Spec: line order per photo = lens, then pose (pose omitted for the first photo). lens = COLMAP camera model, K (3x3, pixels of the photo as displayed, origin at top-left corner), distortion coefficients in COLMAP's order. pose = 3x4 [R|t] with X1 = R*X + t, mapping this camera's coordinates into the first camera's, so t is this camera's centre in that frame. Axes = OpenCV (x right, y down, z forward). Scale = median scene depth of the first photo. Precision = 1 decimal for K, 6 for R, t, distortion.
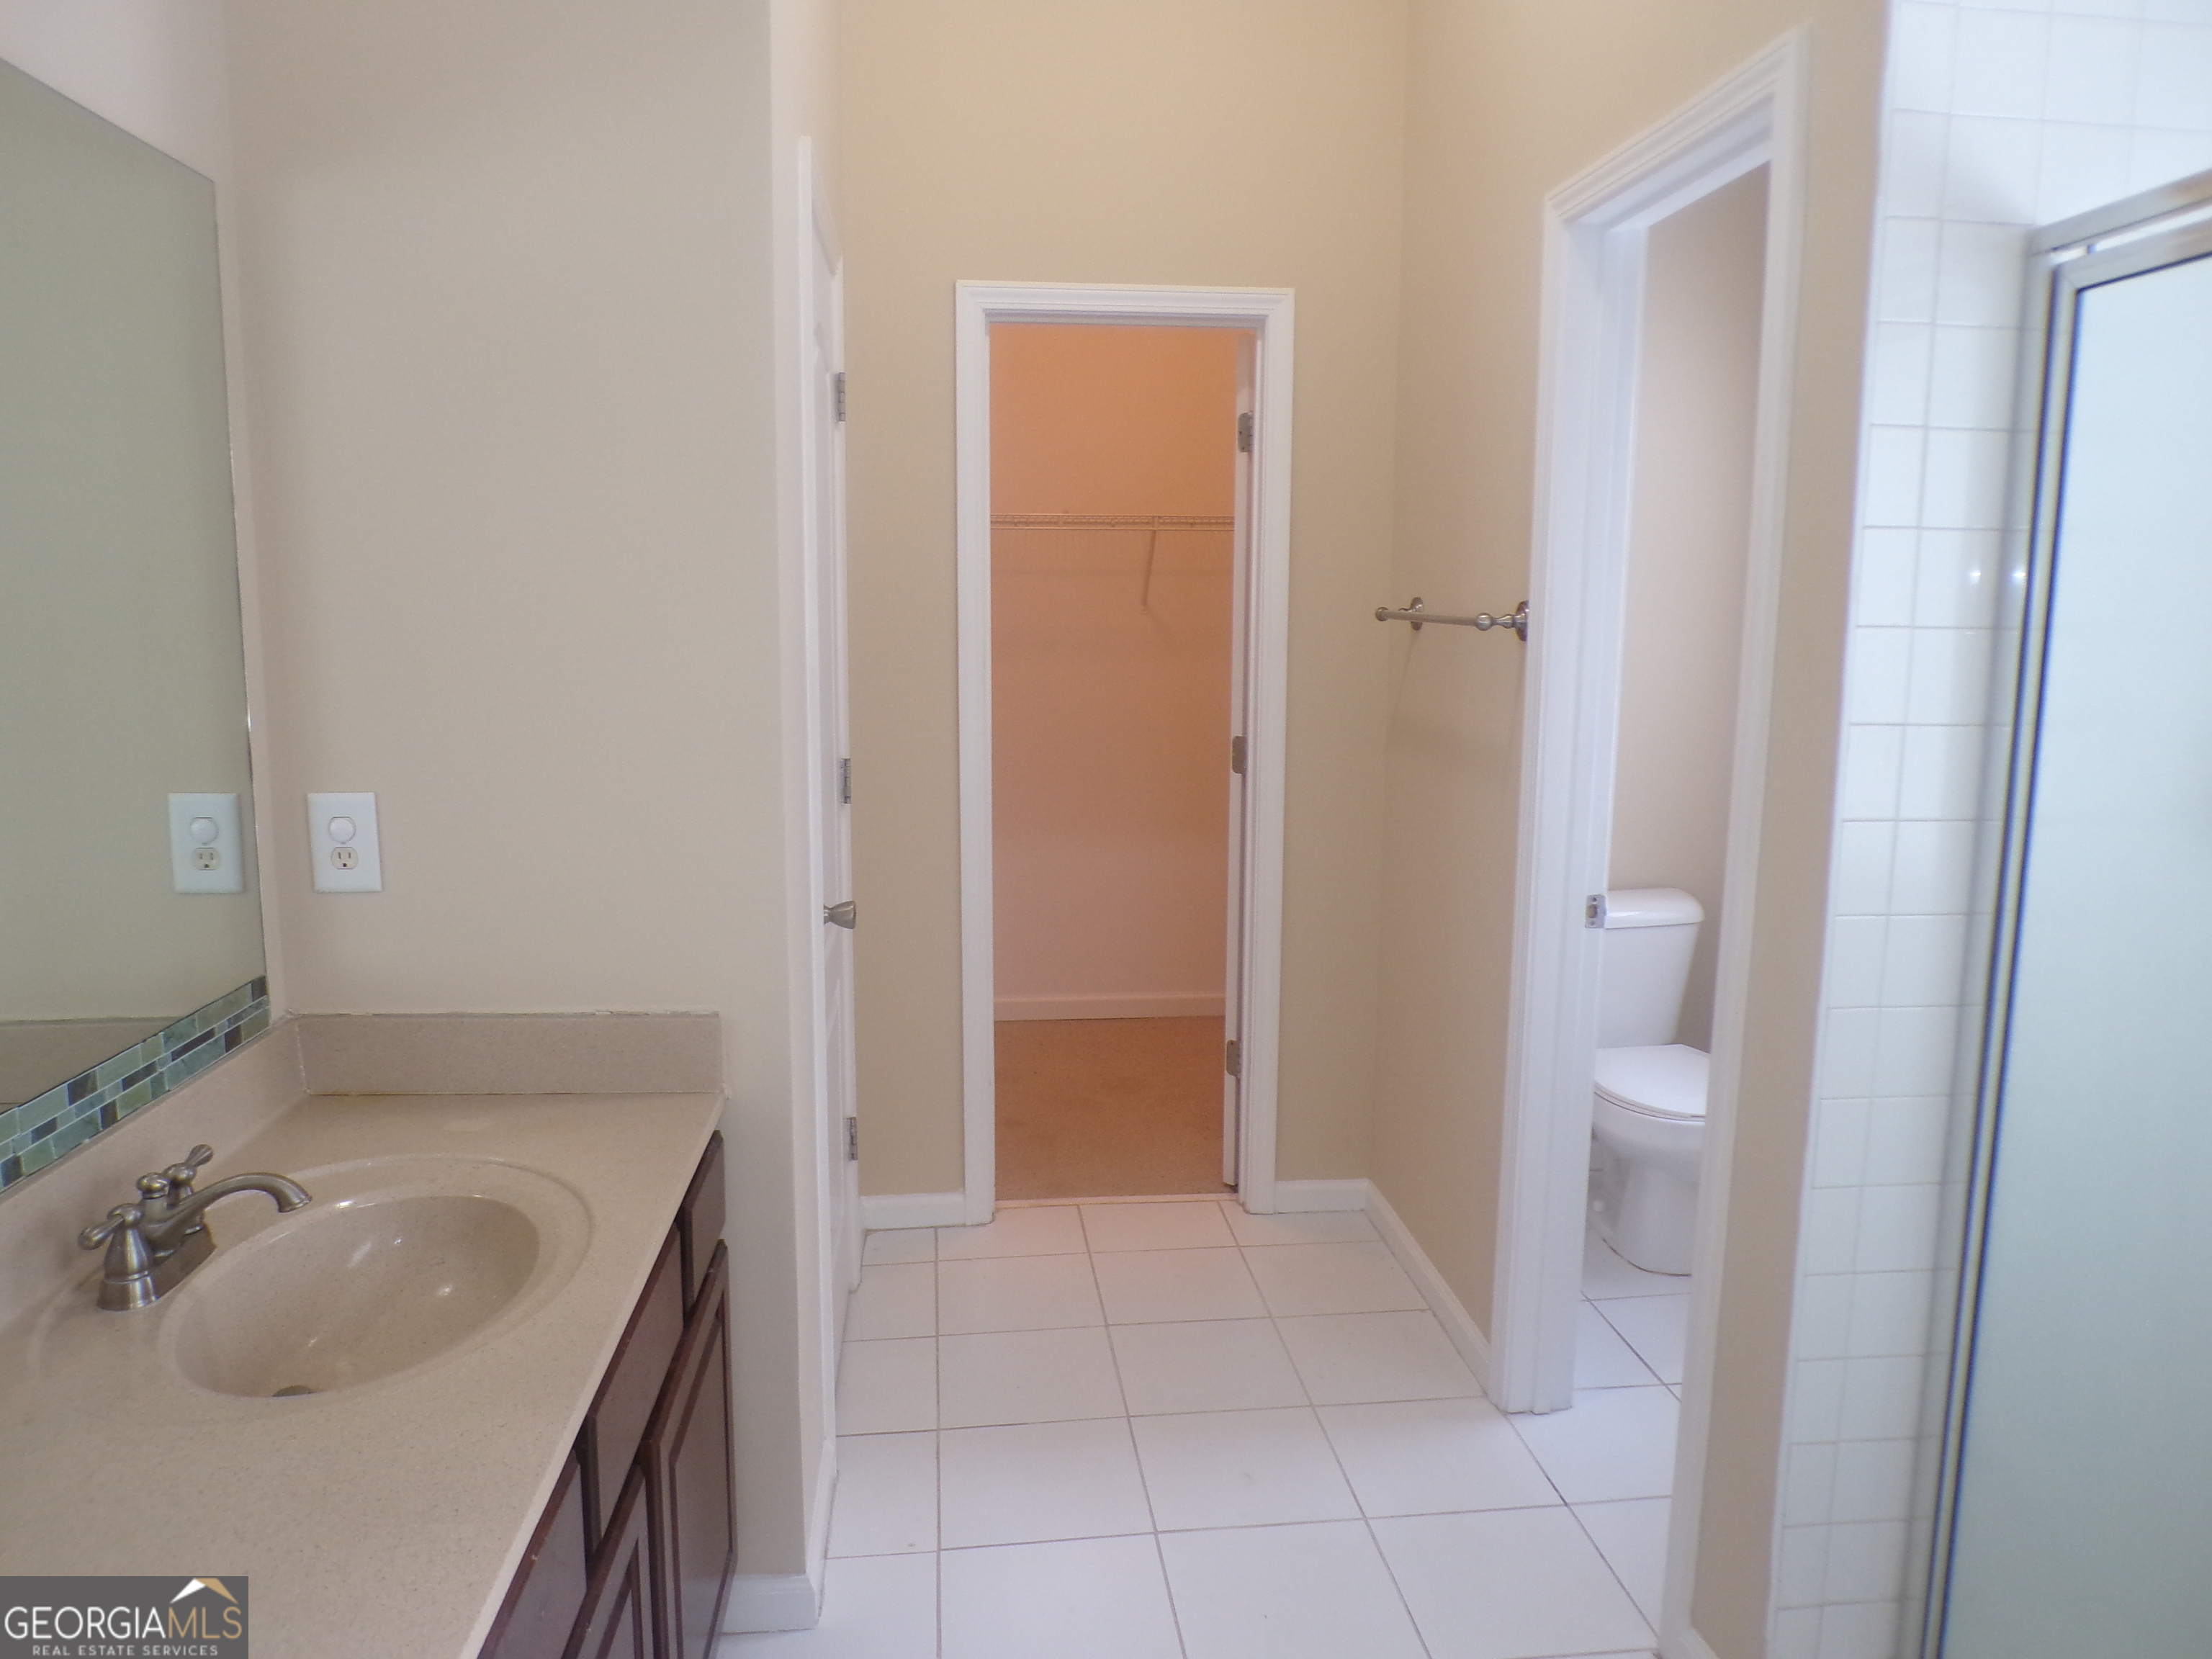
lens RADIAL K [[1489.3, 0, 1114.4], [0, 1489.3, 826.0], [0, 0, 1]] dist [-0.050889, 0.028044]
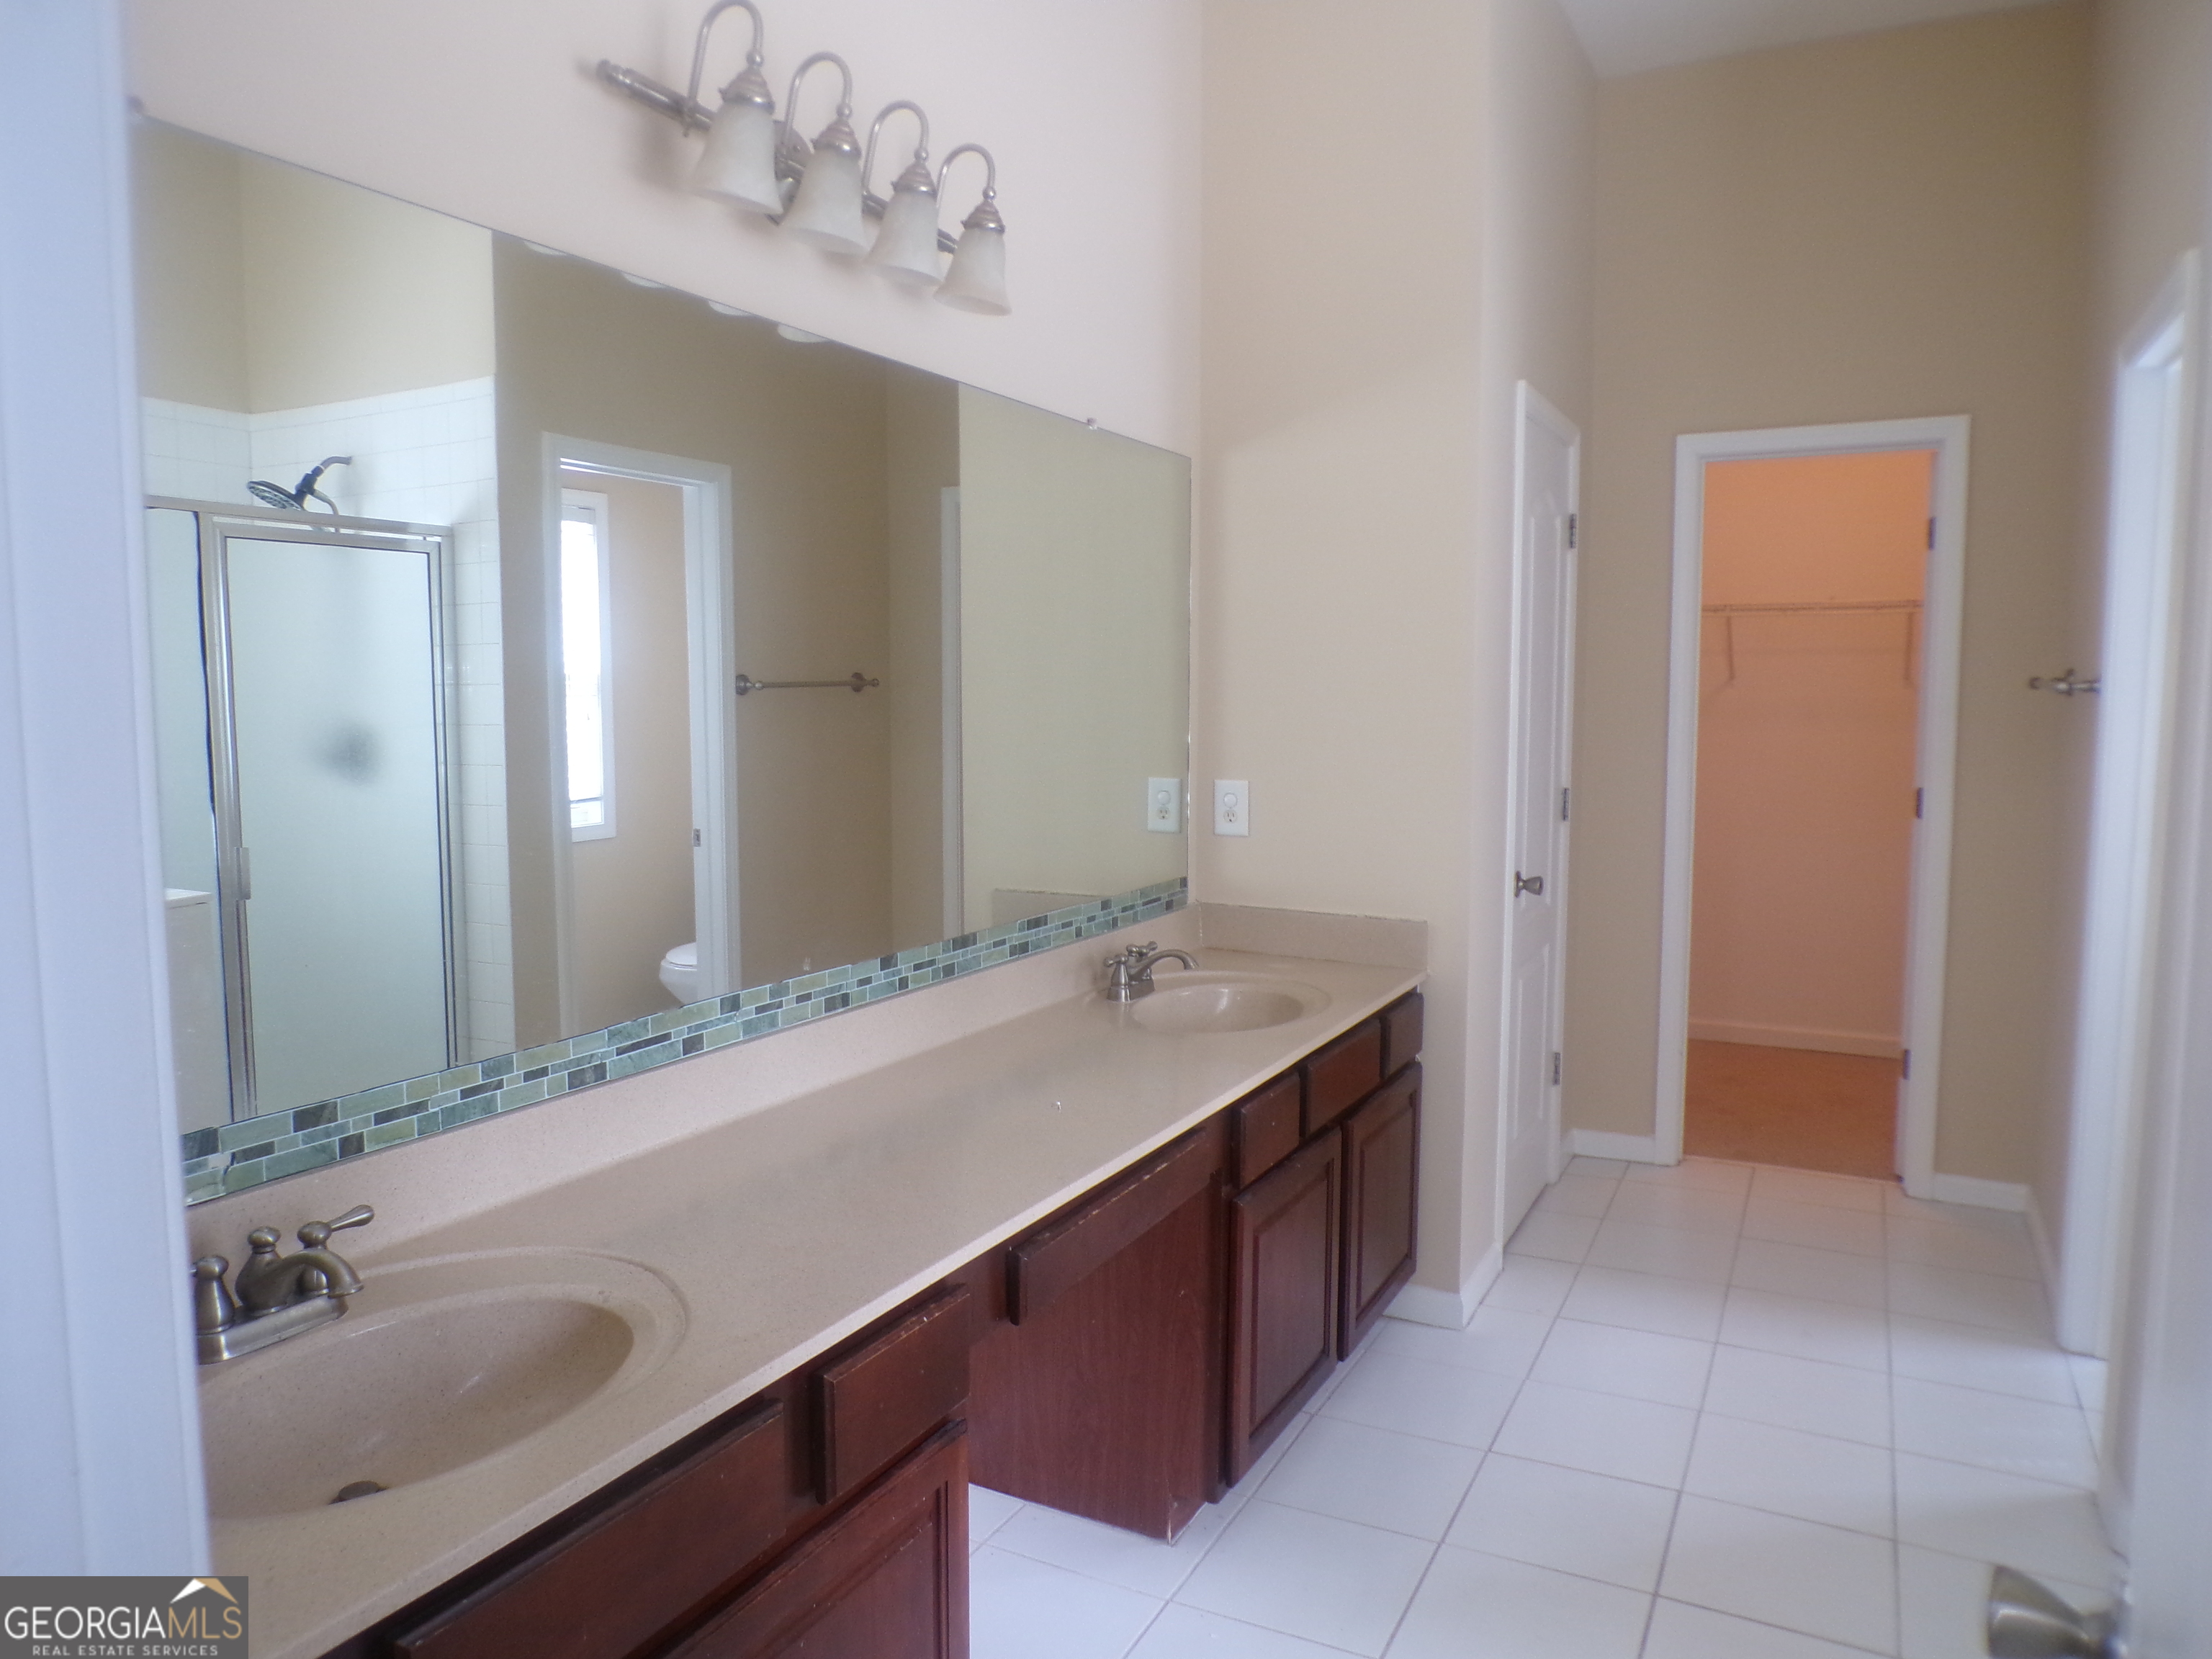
lens RADIAL K [[1489.3, 0, 1114.4], [0, 1489.3, 826.0], [0, 0, 1]] dist [-0.050889, 0.028044]
pose [[0.835982, 0.042355, -0.547119, 0.355091], [-0.073649, 0.996657, -0.035378, 0.108770], [0.543791, 0.069870, 0.836307, -0.599507]]
